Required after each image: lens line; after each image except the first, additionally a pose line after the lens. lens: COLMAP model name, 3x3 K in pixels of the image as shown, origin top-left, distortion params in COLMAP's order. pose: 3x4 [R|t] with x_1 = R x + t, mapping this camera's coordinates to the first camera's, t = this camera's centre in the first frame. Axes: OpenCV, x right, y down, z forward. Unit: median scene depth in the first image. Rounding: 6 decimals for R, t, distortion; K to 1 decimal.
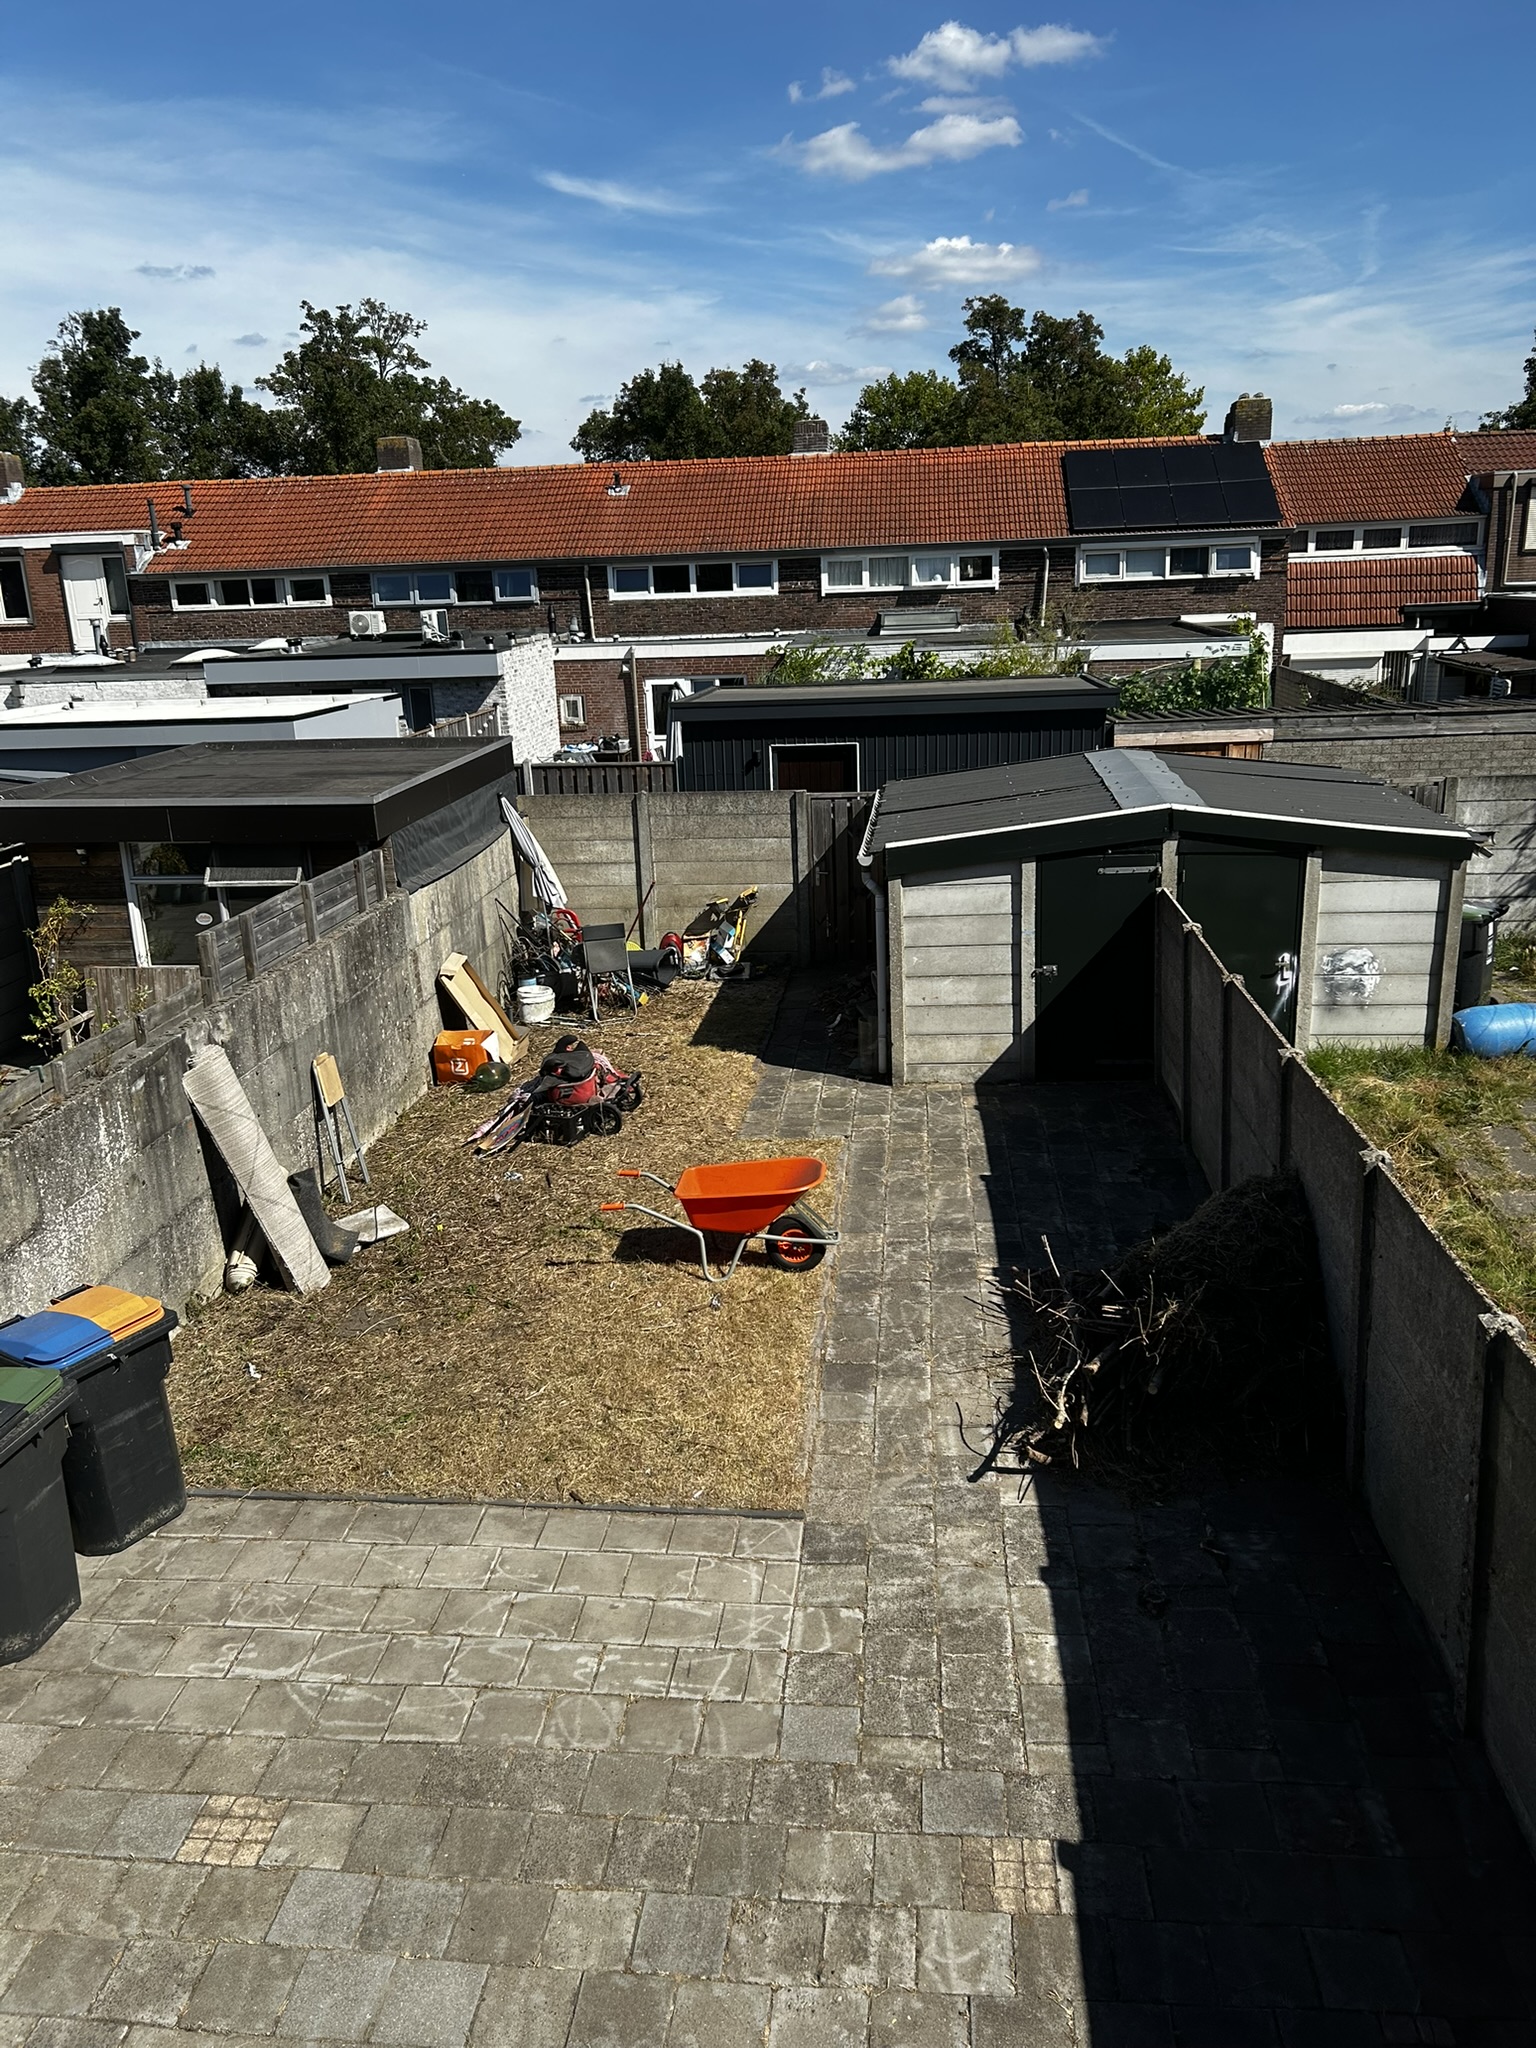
lens RADIAL K [[1540.4, 0, 768.0], [0, 1540.4, 1024.0], [0, 0, 1]] dist [0.039383, -0.043768]
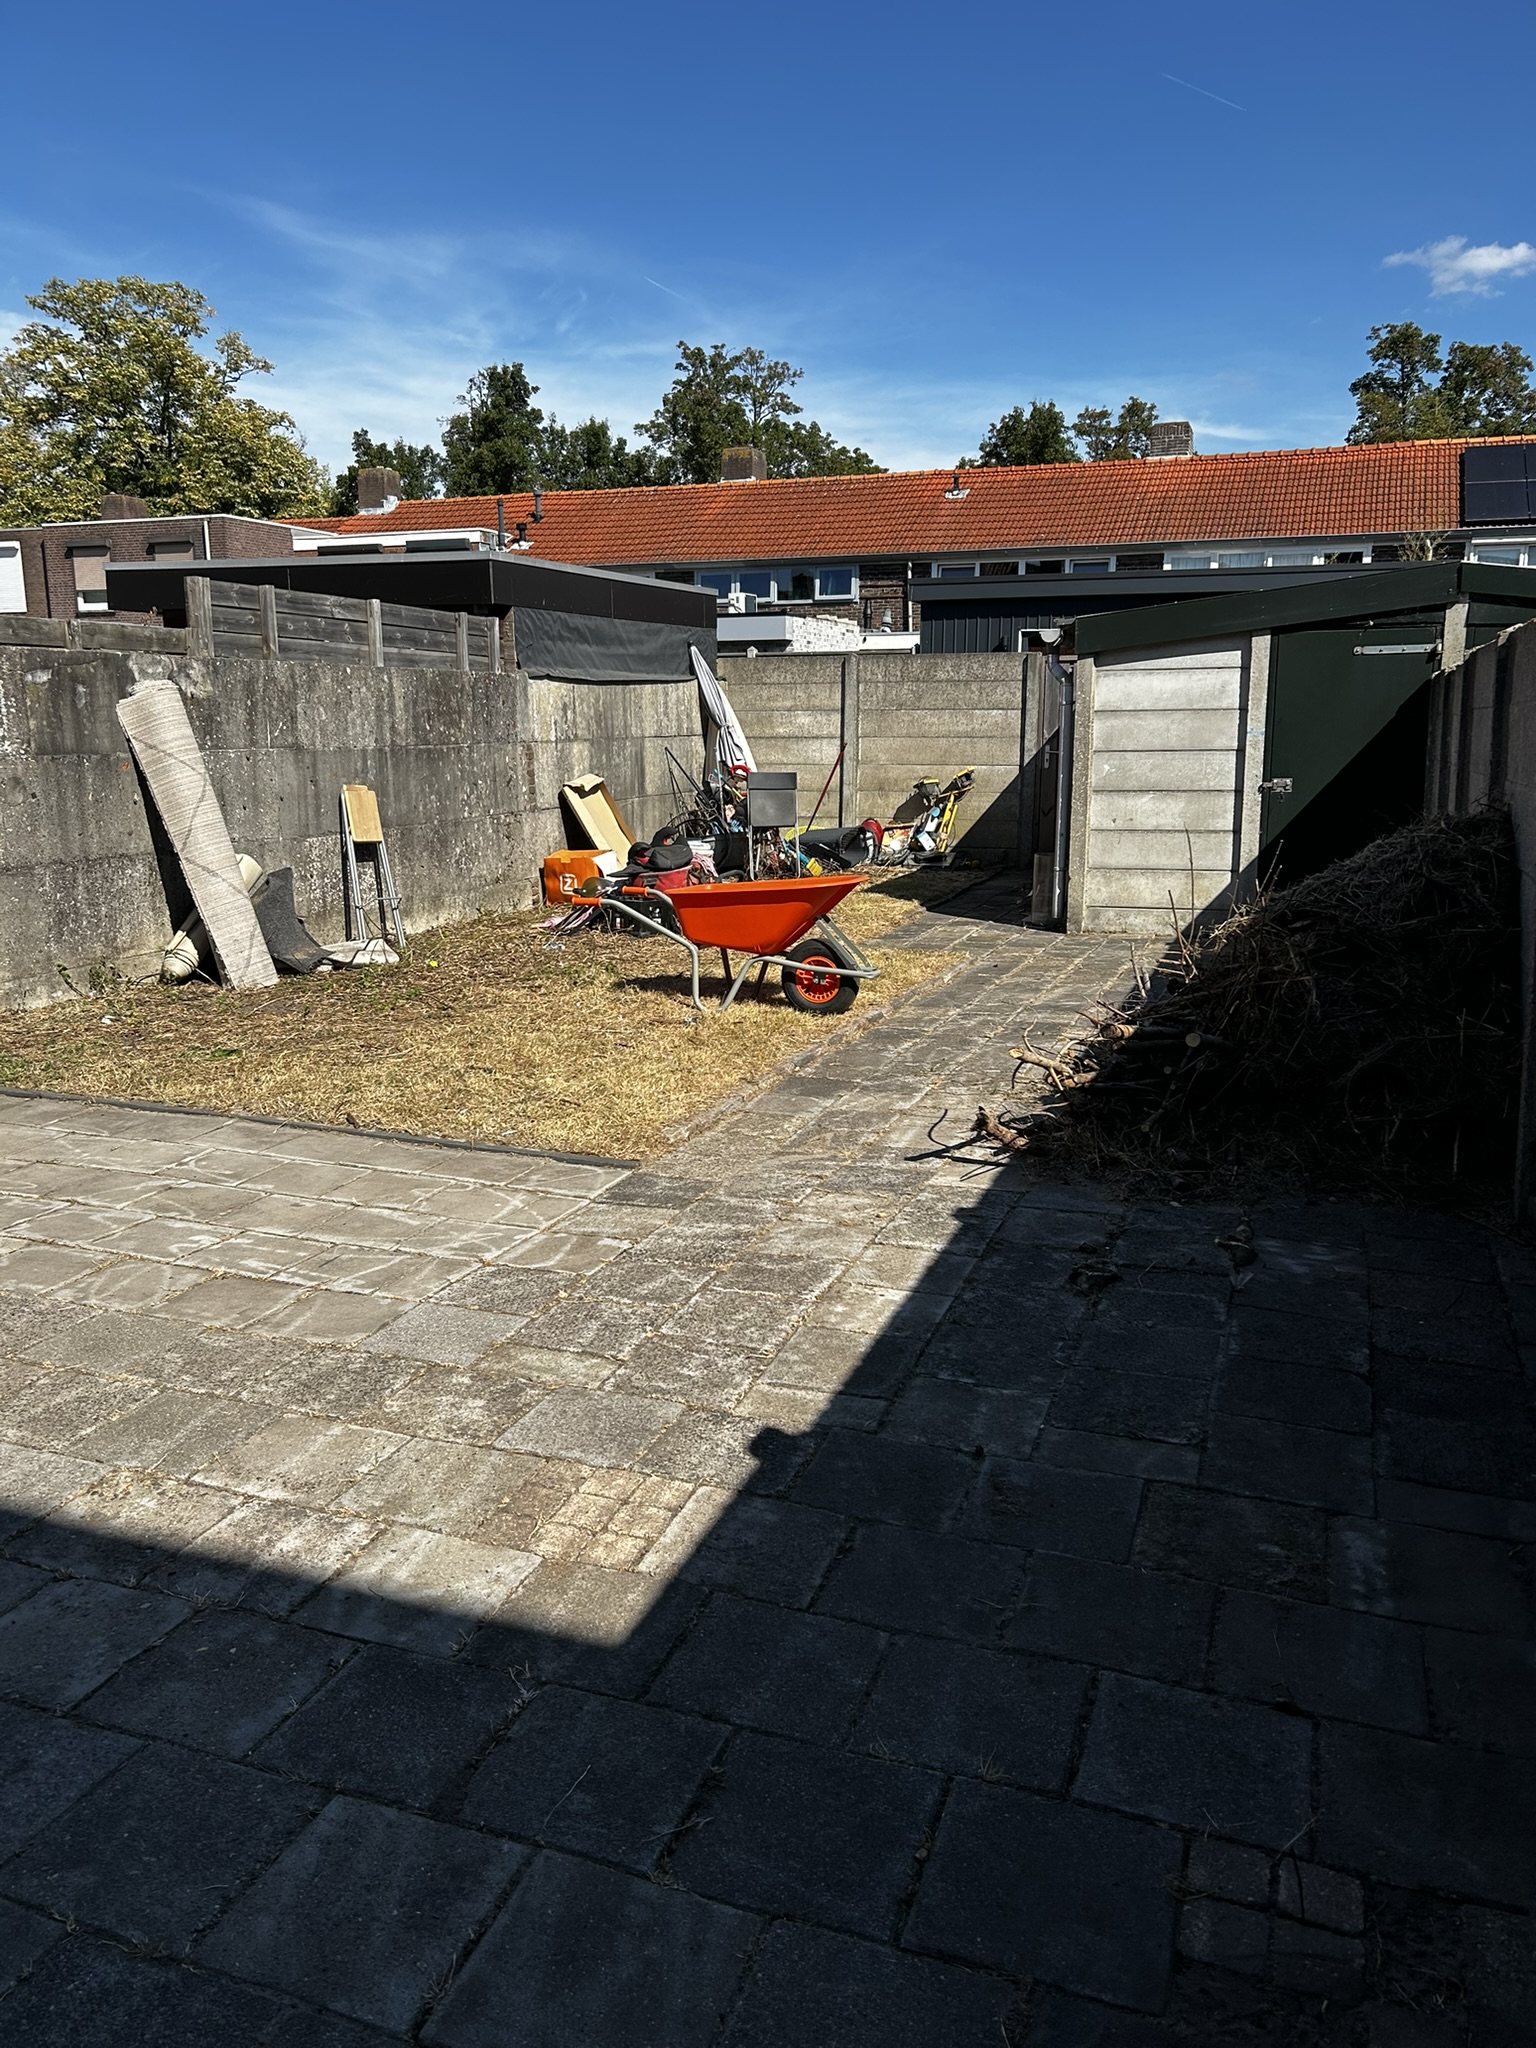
lens RADIAL K [[1536.6, 0, 742.3], [0, 1536.6, 1026.0], [0, 0, 1]] dist [0.133462, -0.280467]
pose [[0.963533, 0.081111, -0.255001, 0.177370], [-0.101515, 0.992516, -0.067879, 0.223432], [0.247587, 0.091290, 0.964555, 0.262110]]
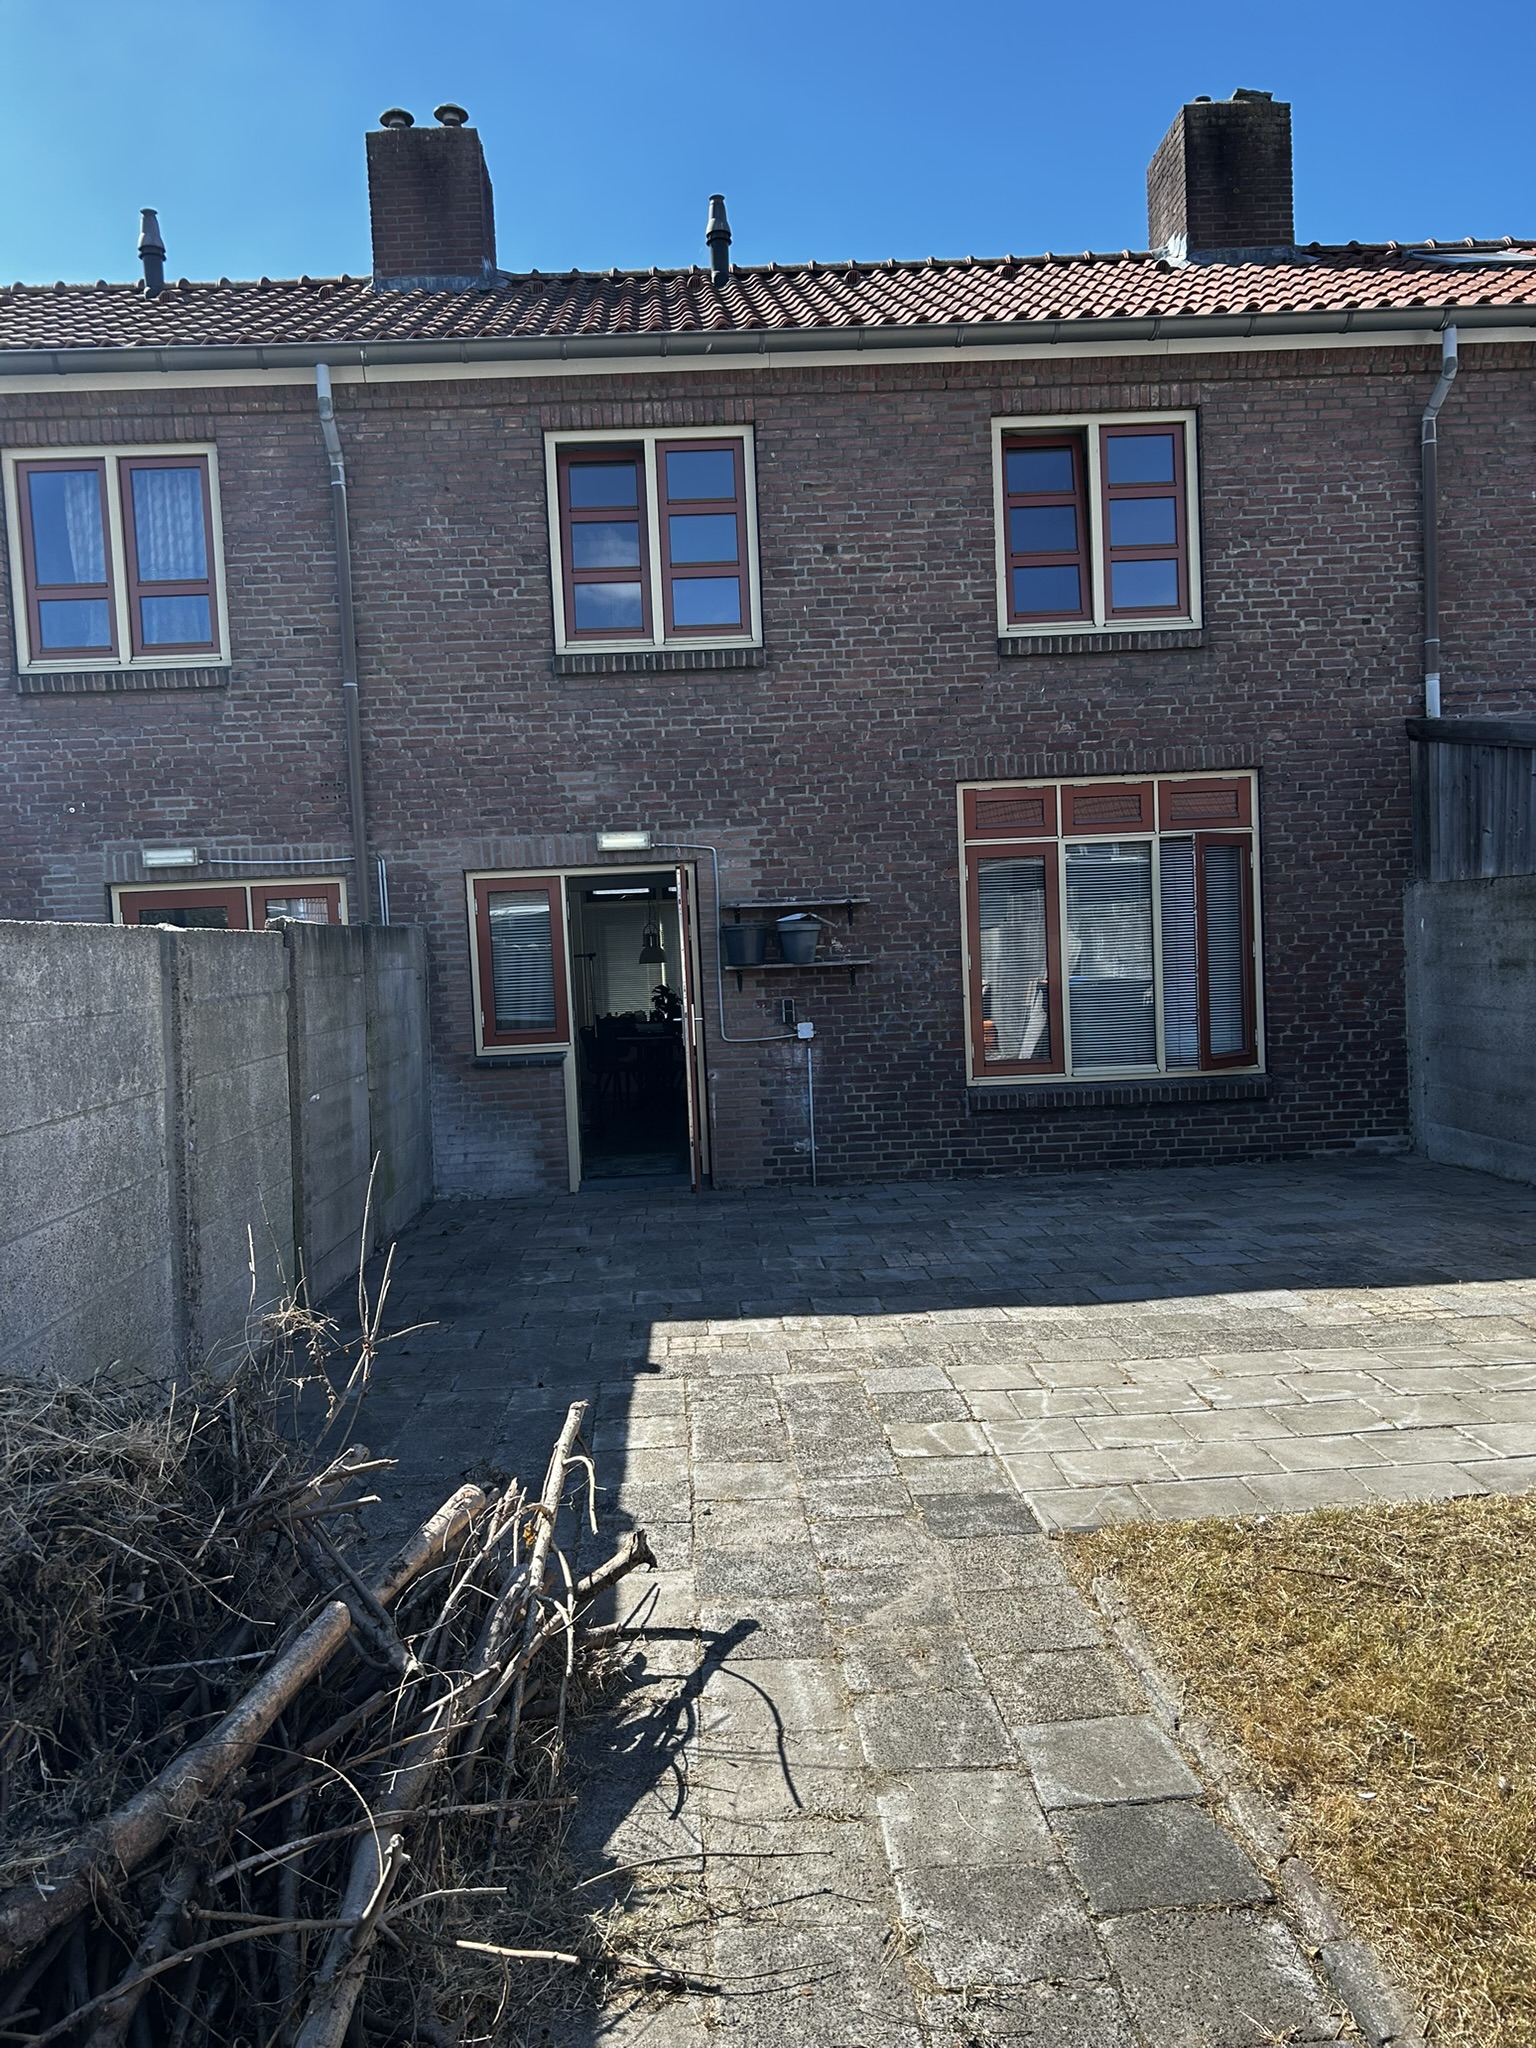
lens RADIAL K [[1536.6, 0, 742.3], [0, 1536.6, 1026.0], [0, 0, 1]] dist [0.133462, -0.280467]
pose [[-0.987821, 0.083044, -0.131582, 0.141449], [0.035709, 0.944088, 0.327753, -0.027427], [0.151443, 0.319062, -0.935556, 1.081223]]
